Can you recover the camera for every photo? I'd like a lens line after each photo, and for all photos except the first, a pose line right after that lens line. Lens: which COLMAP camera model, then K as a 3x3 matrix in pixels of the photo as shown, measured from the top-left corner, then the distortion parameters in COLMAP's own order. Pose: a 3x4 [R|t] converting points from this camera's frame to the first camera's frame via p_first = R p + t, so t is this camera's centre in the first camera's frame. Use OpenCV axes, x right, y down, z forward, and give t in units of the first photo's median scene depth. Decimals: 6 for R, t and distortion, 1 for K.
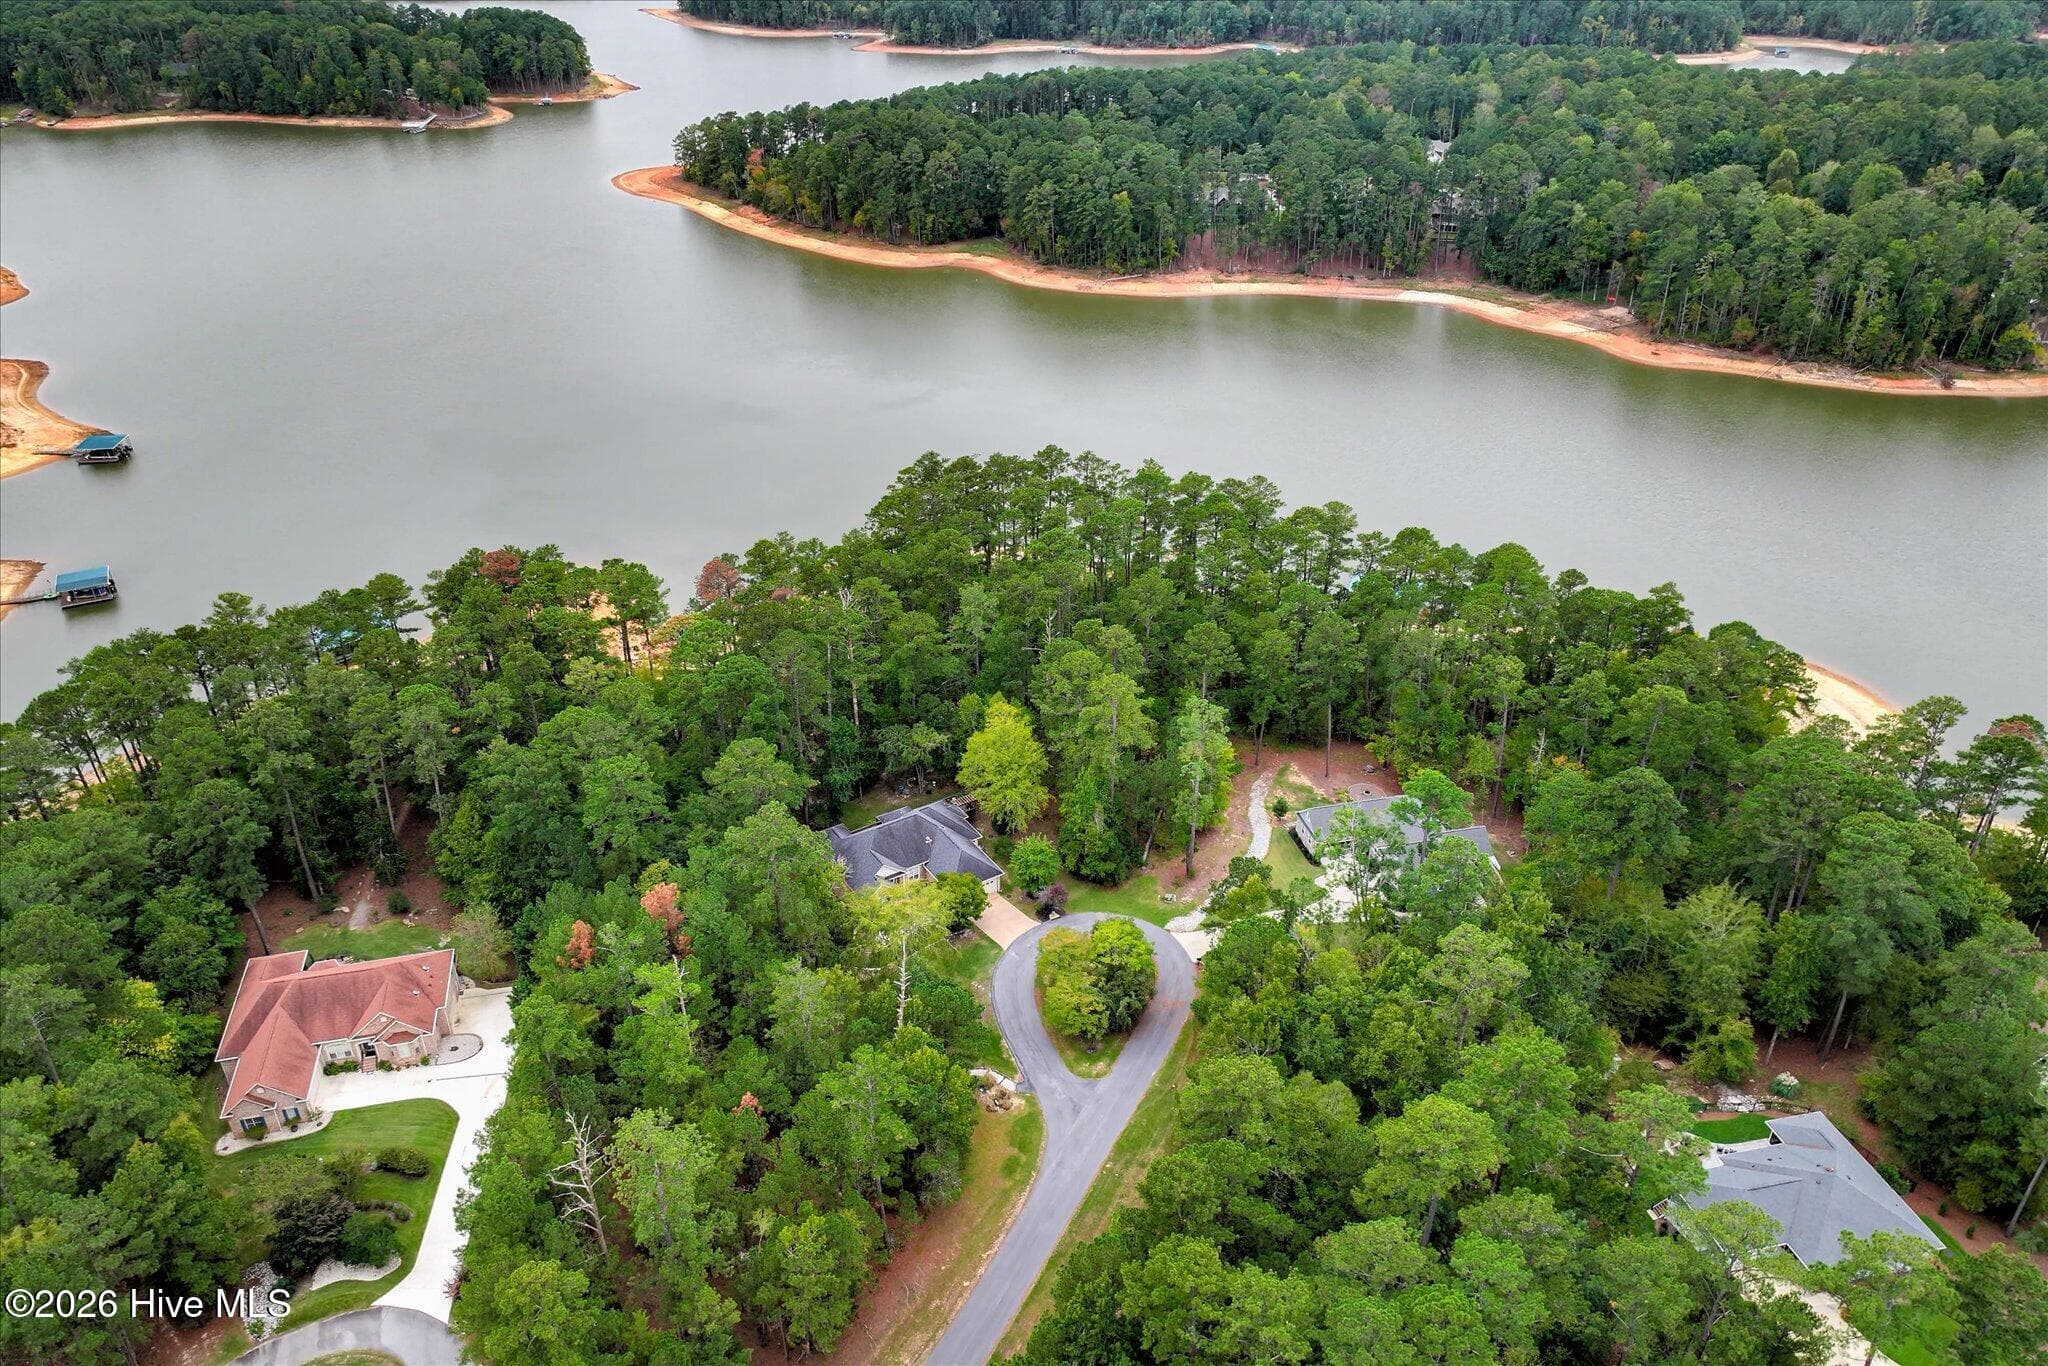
lens RADIAL K [[1435.0, 0, 1024.0], [0, 1435.0, 683.0], [0, 0, 1]] dist [-0.001206, 0.023487]
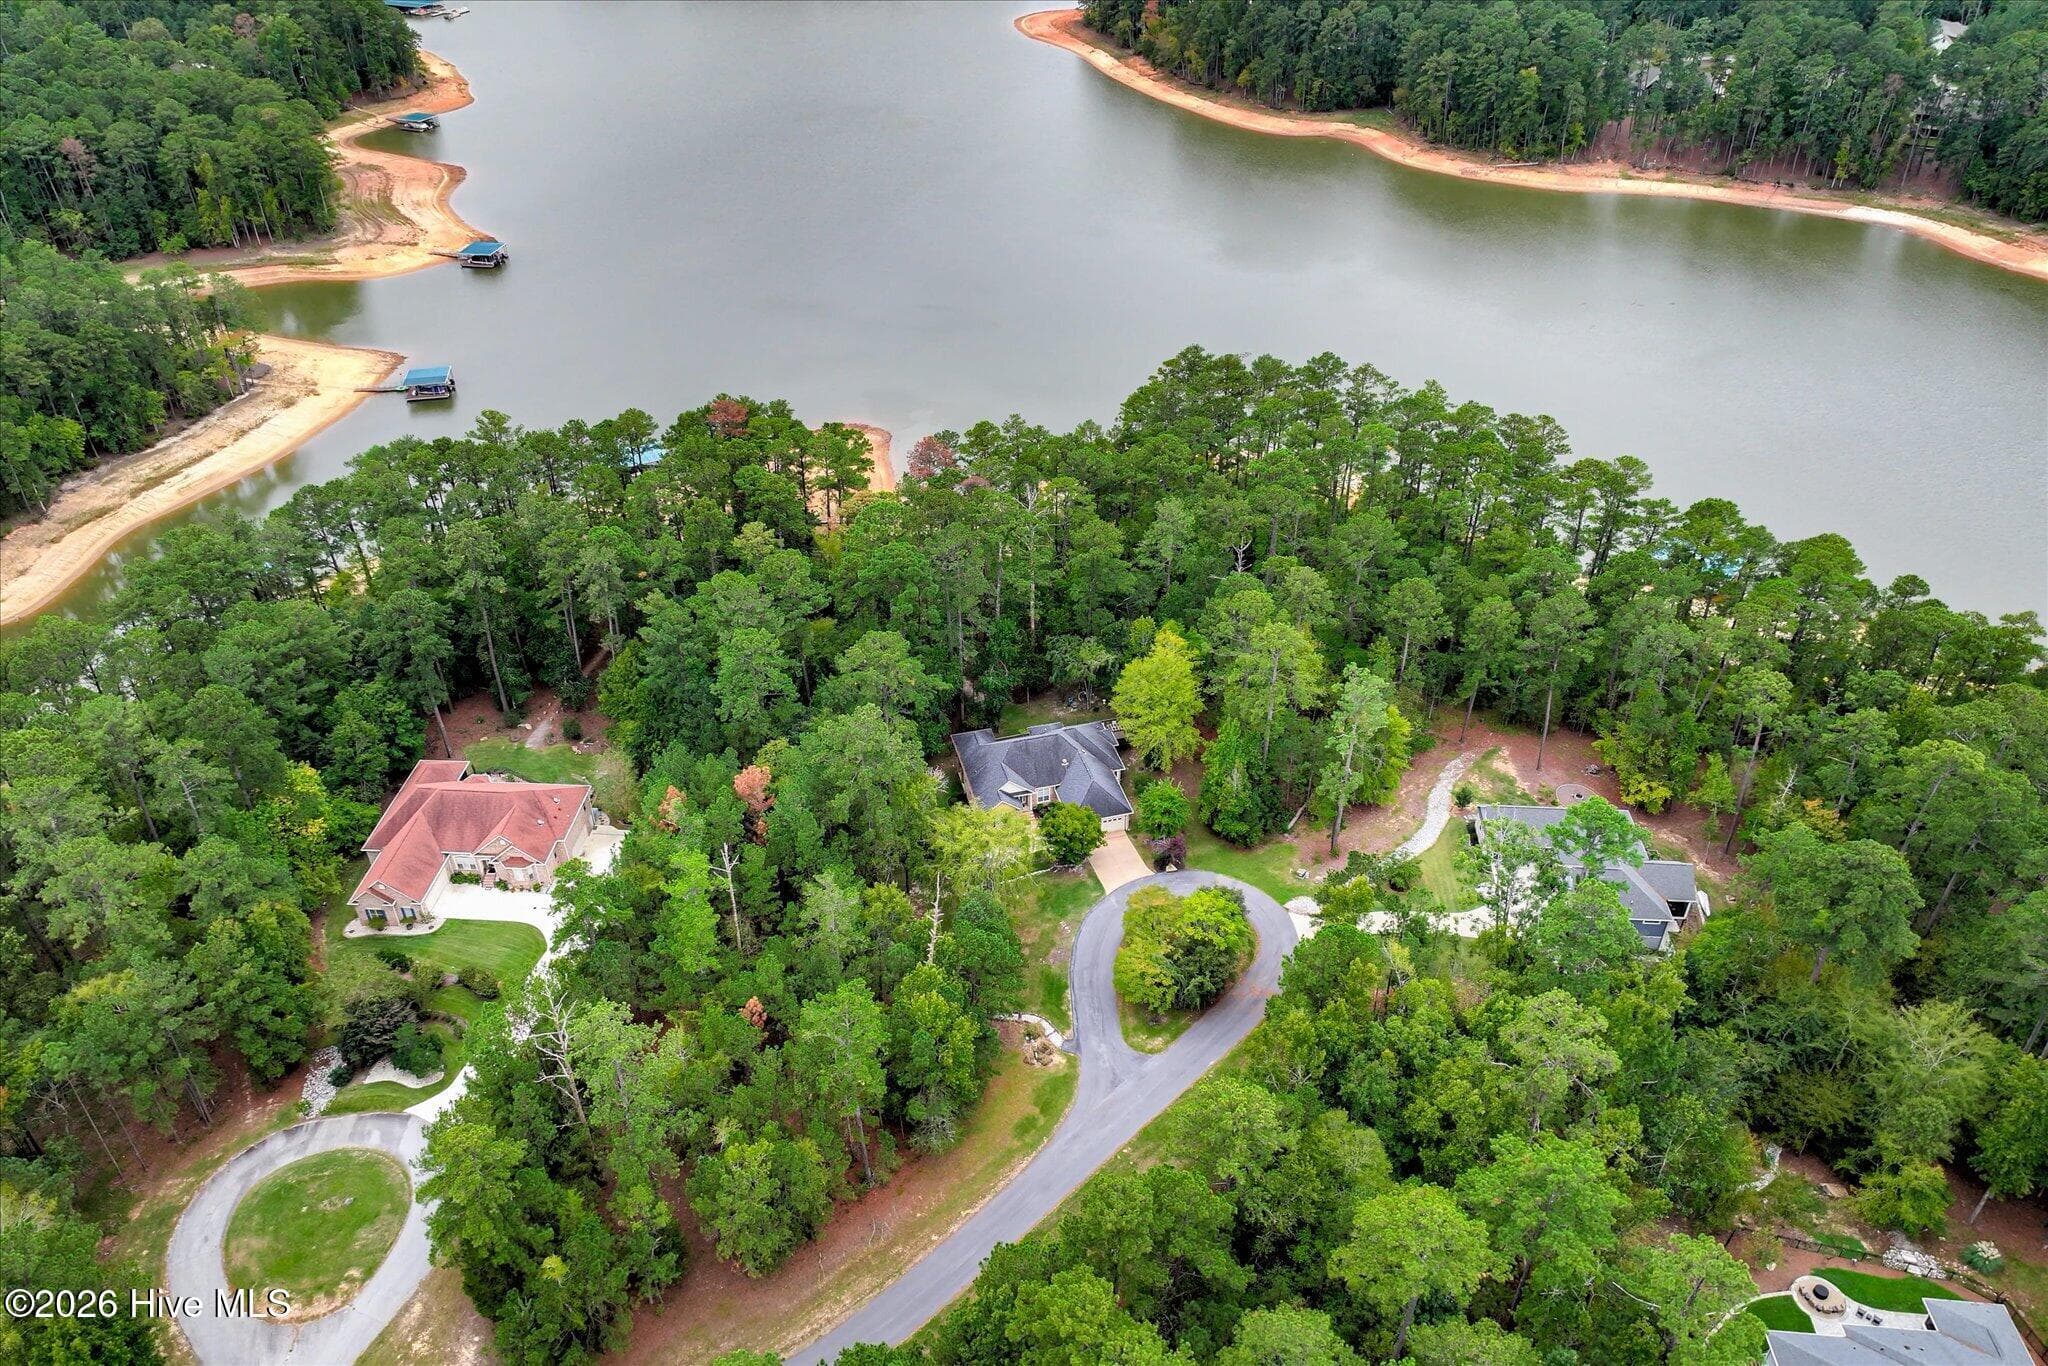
lens RADIAL K [[1435.0, 0, 1024.0], [0, 1435.0, 683.0], [0, 0, 1]] dist [-0.001206, 0.023487]
pose [[0.955155, 0.167855, -0.243935, 0.124536], [-0.145067, 0.983434, 0.108687, -0.040326], [0.258137, -0.068426, 0.963682, 0.073568]]
